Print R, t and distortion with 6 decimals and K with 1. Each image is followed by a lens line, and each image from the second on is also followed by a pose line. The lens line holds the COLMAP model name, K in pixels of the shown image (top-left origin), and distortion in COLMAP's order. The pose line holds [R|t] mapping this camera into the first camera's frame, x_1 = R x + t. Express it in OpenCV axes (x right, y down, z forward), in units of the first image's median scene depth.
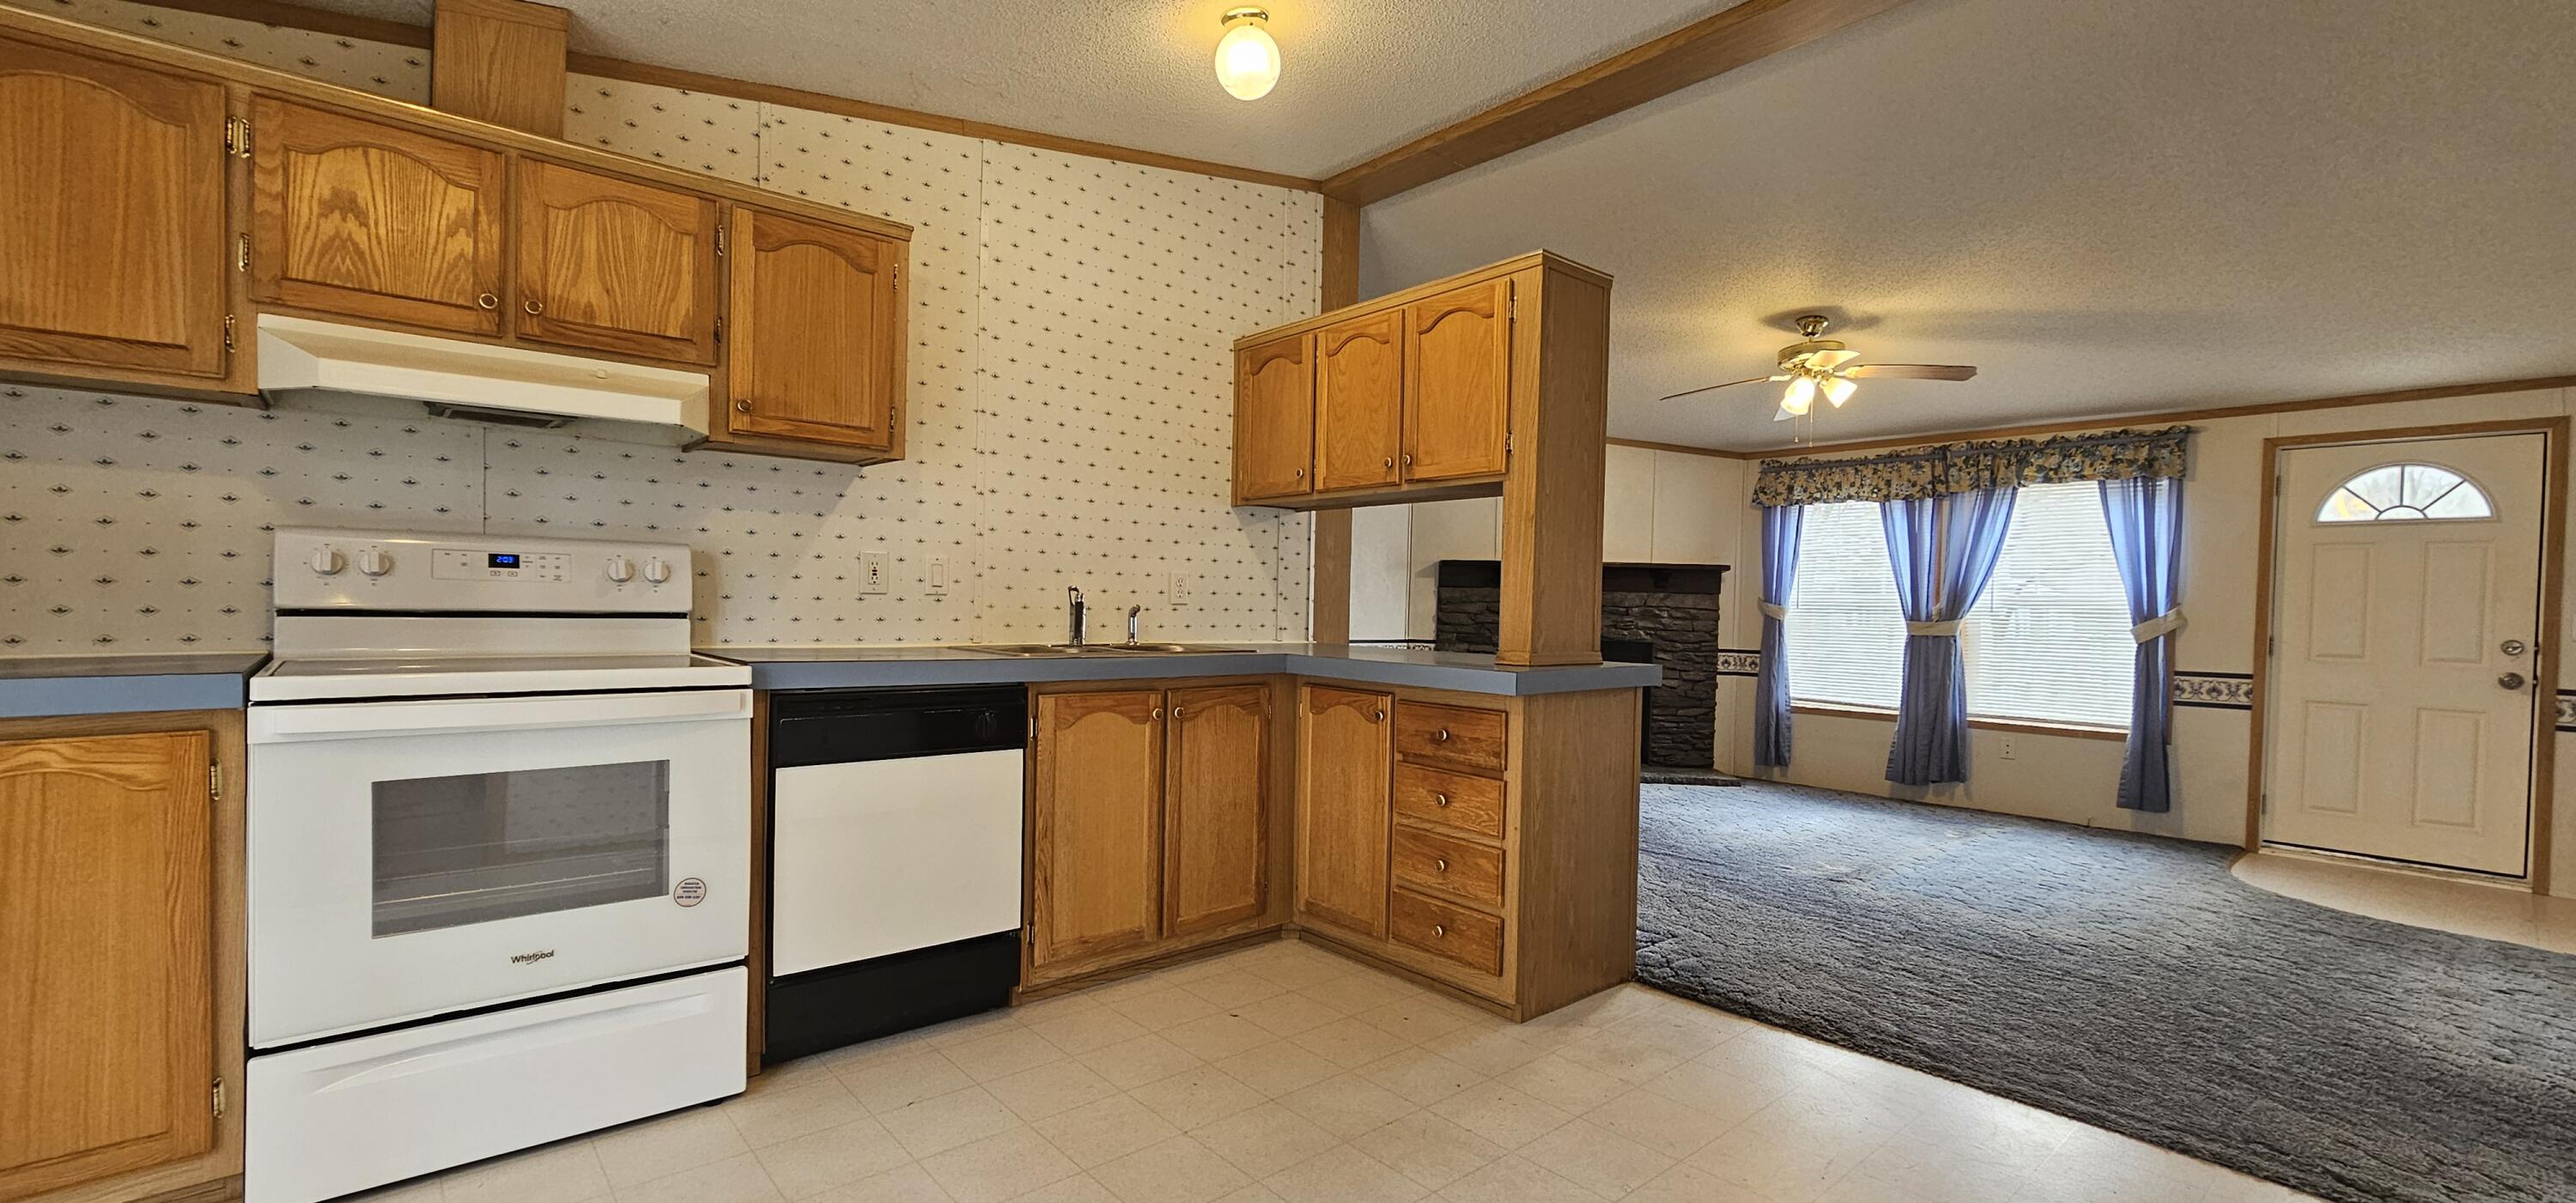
lens RADIAL K [[1073.5, 0, 1279.1], [0, 1073.5, 624.8], [0, 0, 1]] dist [-0.002402, 0.000037]
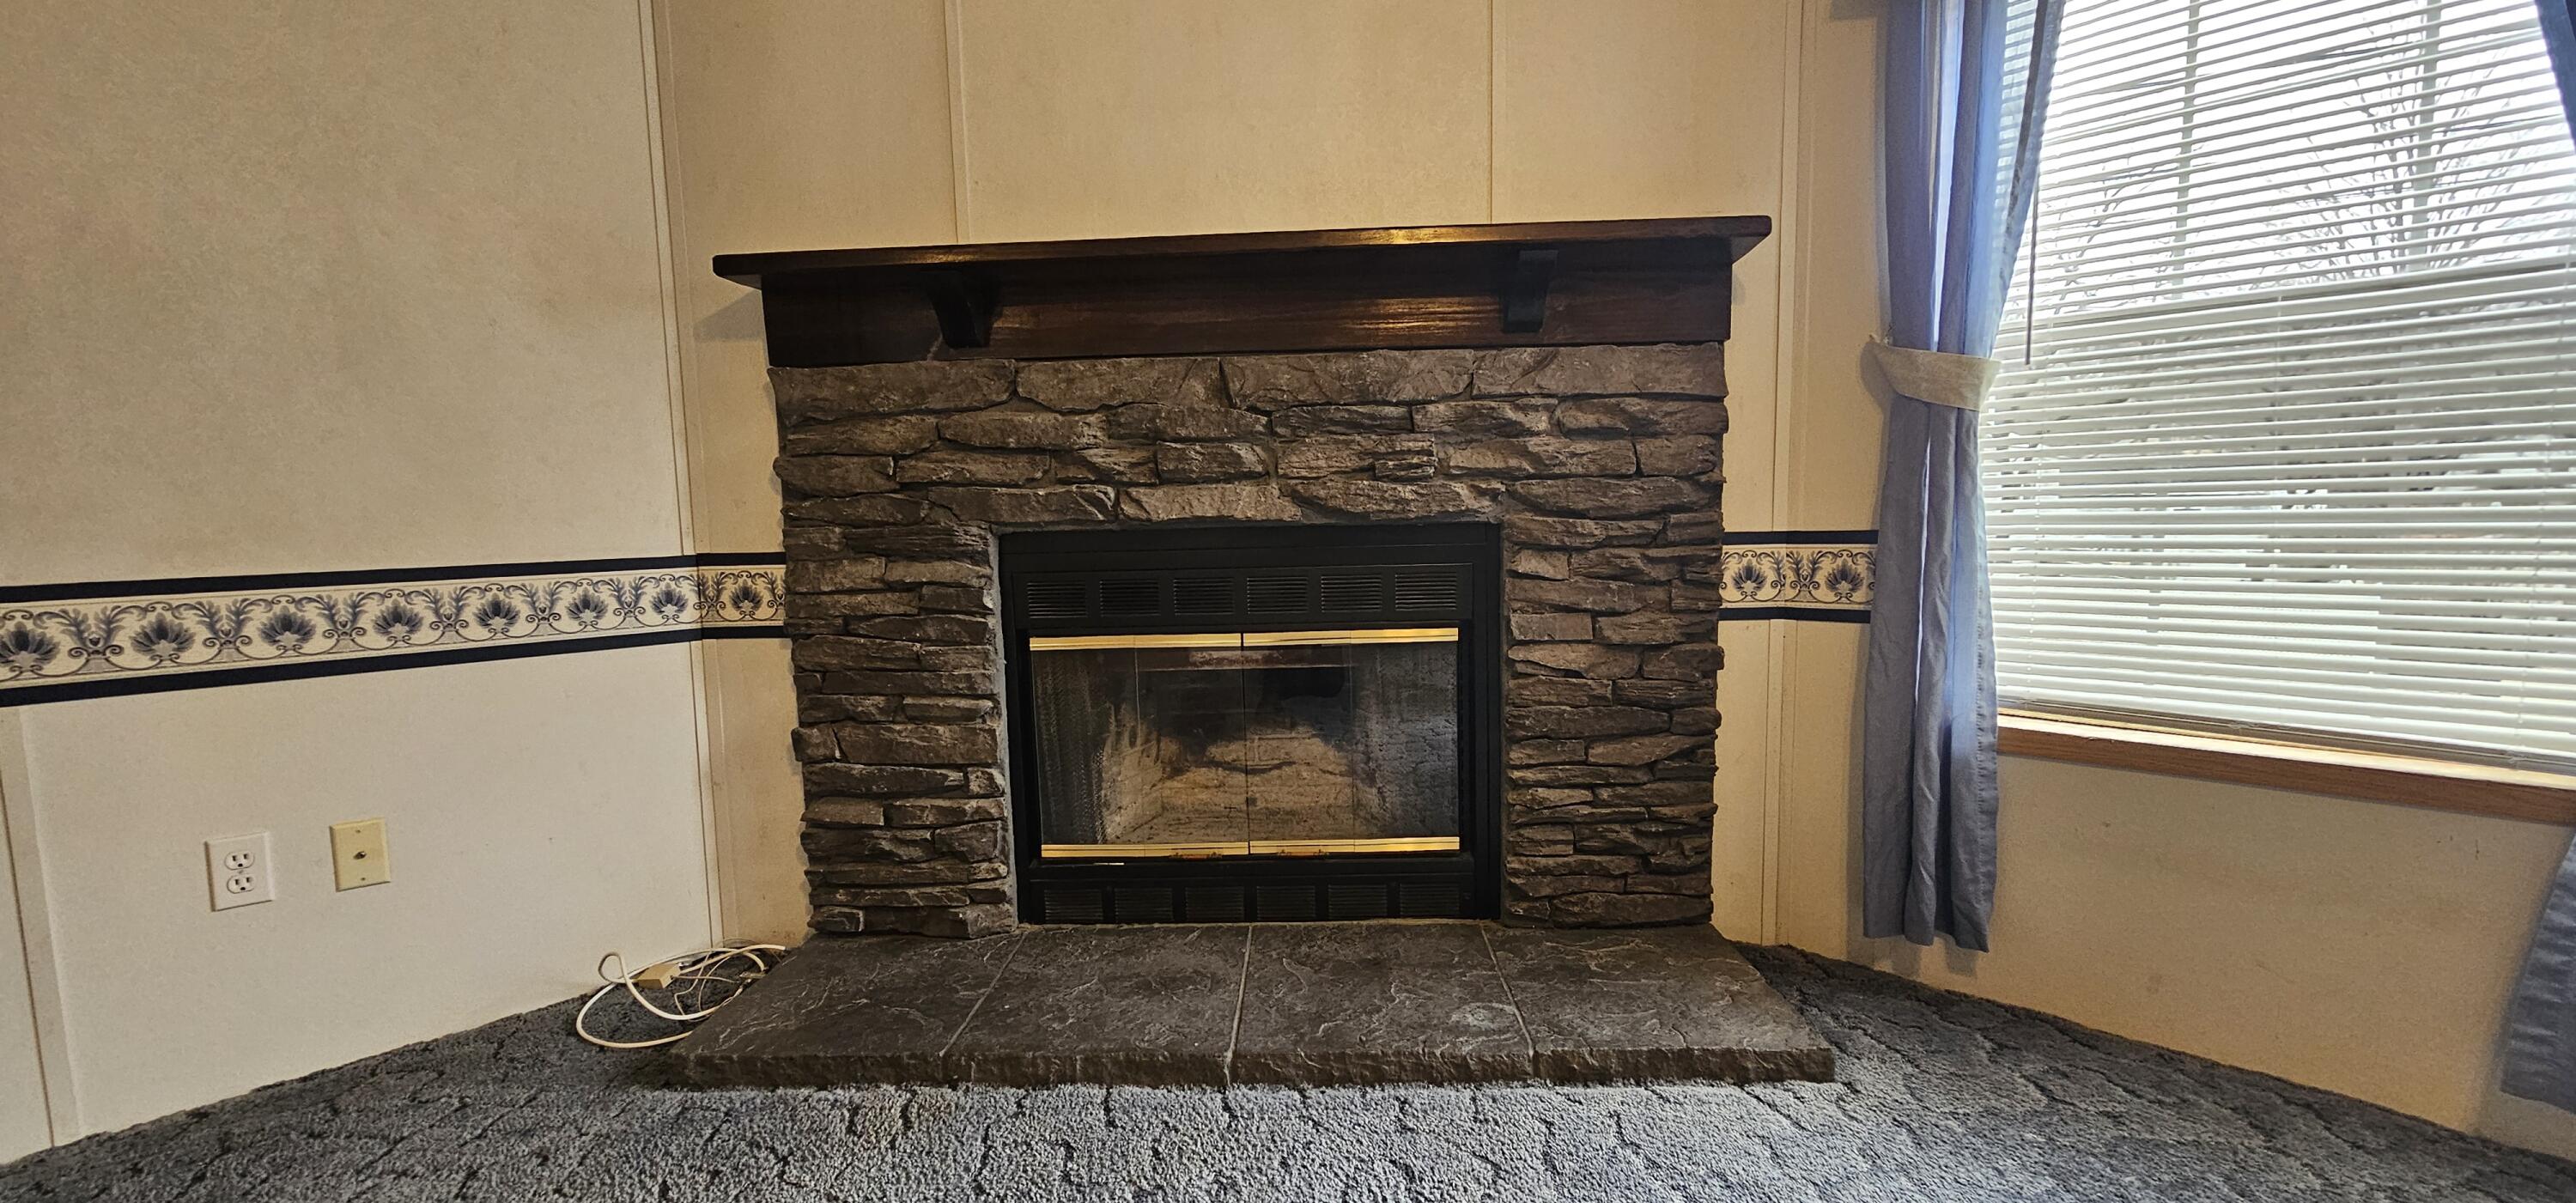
lens RADIAL K [[1073.5, 0, 1279.1], [0, 1073.5, 624.8], [0, 0, 1]] dist [-0.002402, 0.000037]
pose [[0.998056, -0.053285, 0.032335, 0.337528], [0.050528, 0.995448, 0.080815, 0.021526], [-0.036494, -0.079024, 0.996204, 0.864475]]
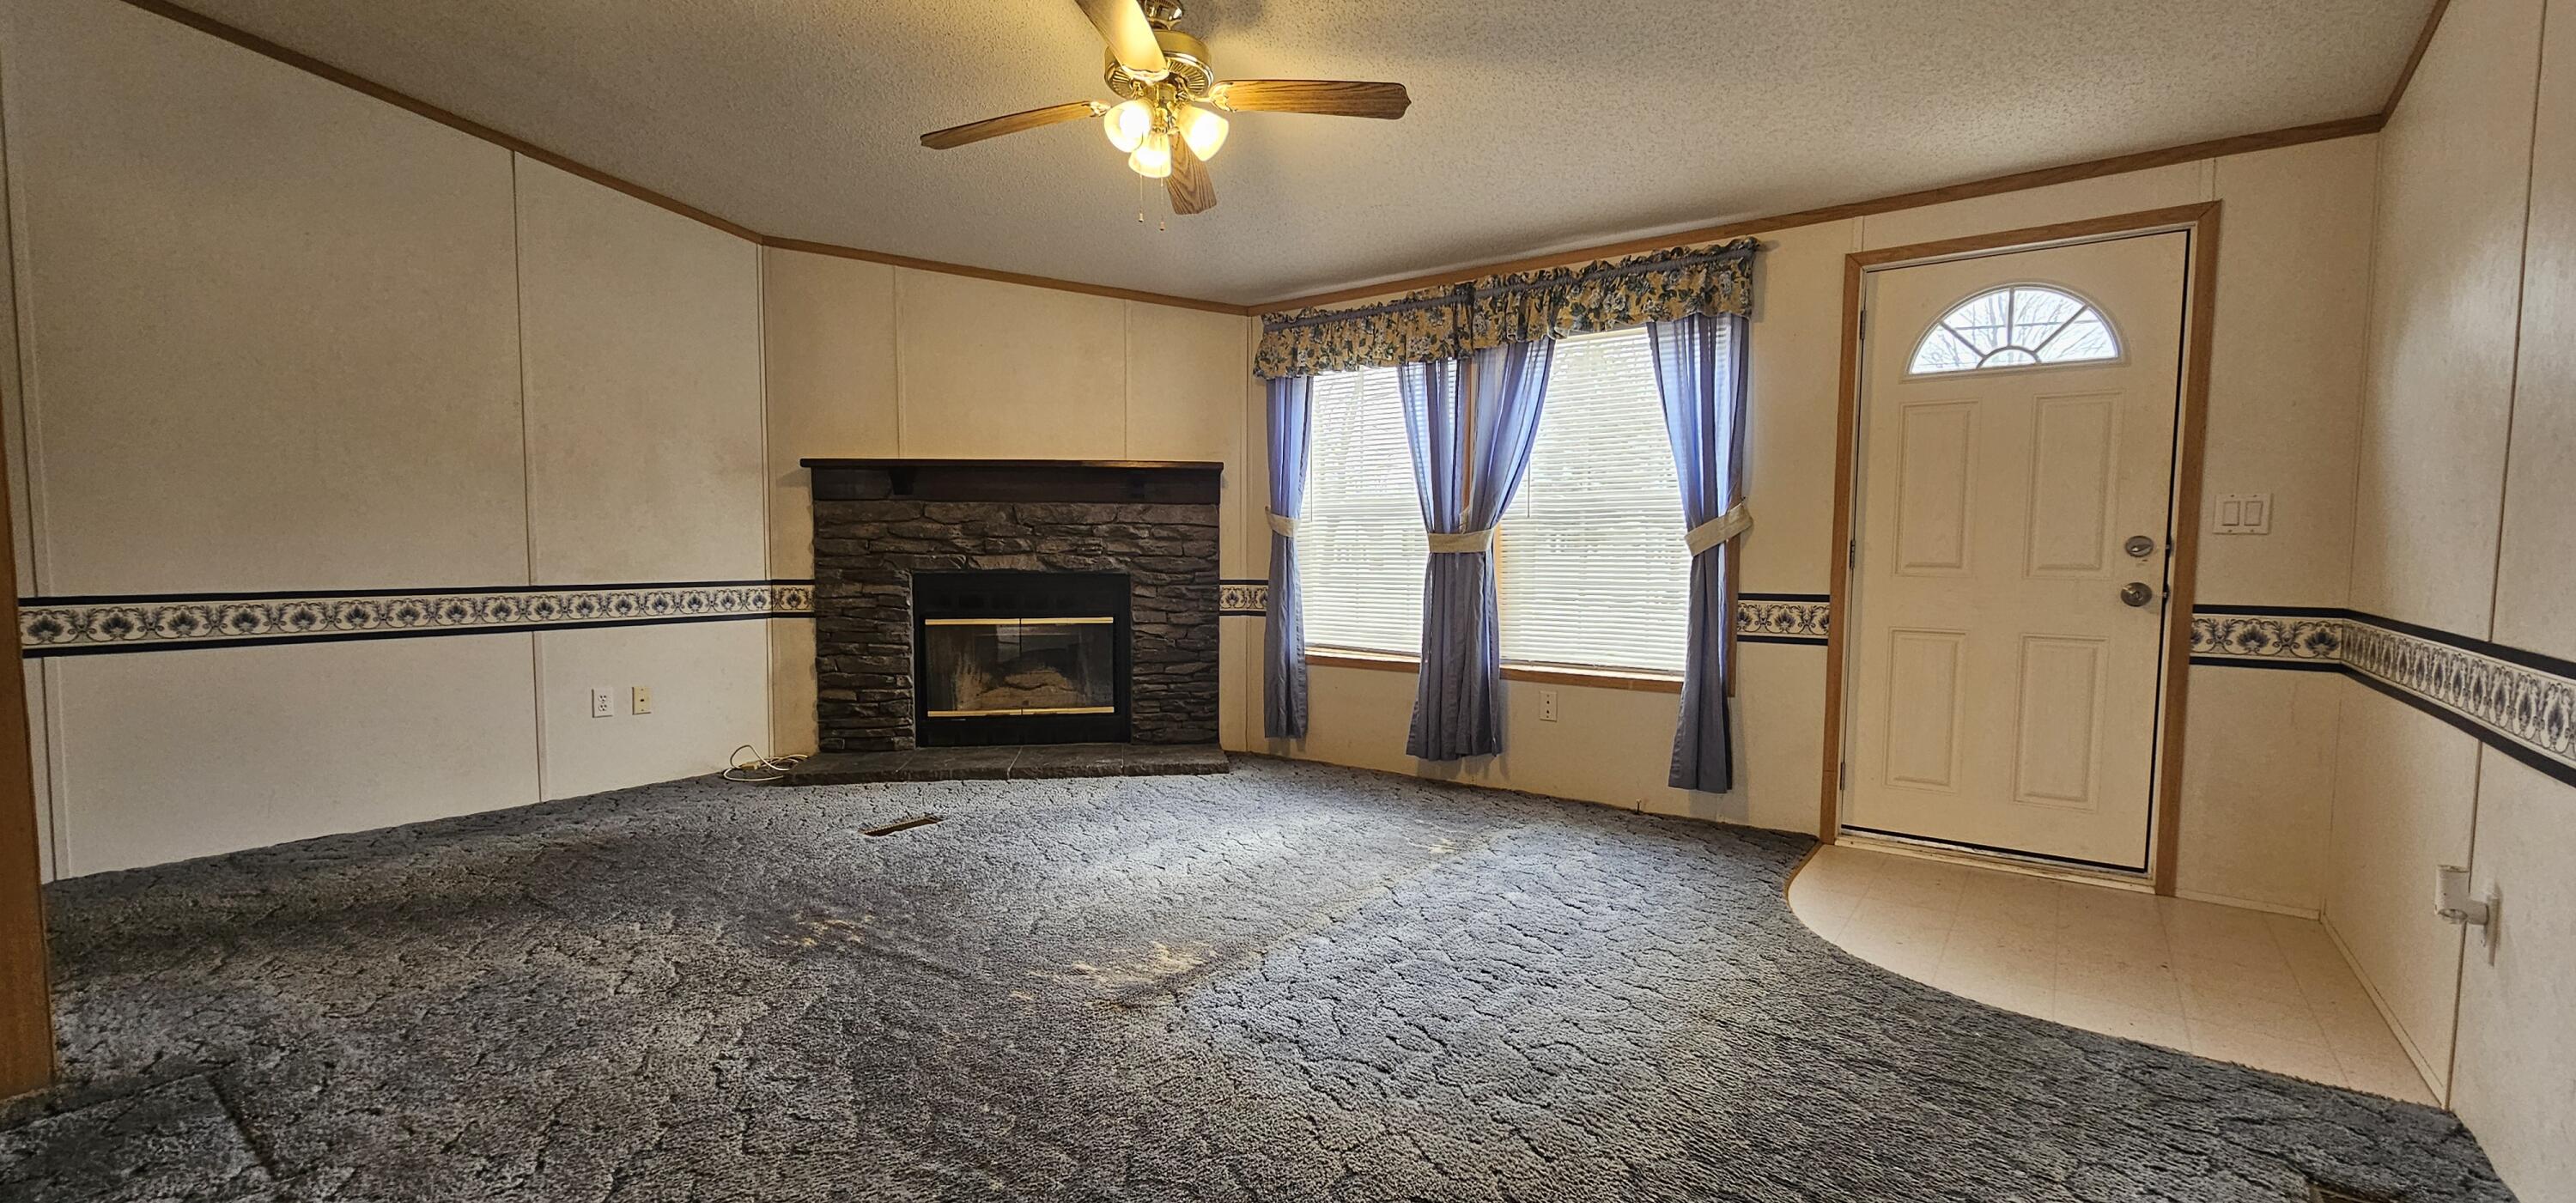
lens RADIAL K [[1073.5, 0, 1279.1], [0, 1073.5, 624.8], [0, 0, 1]] dist [-0.002402, 0.000037]
pose [[0.976220, -0.038646, 0.213308, 0.355707], [0.026214, 0.997805, 0.060807, 0.011721], [-0.215190, -0.053769, 0.975091, 0.342196]]
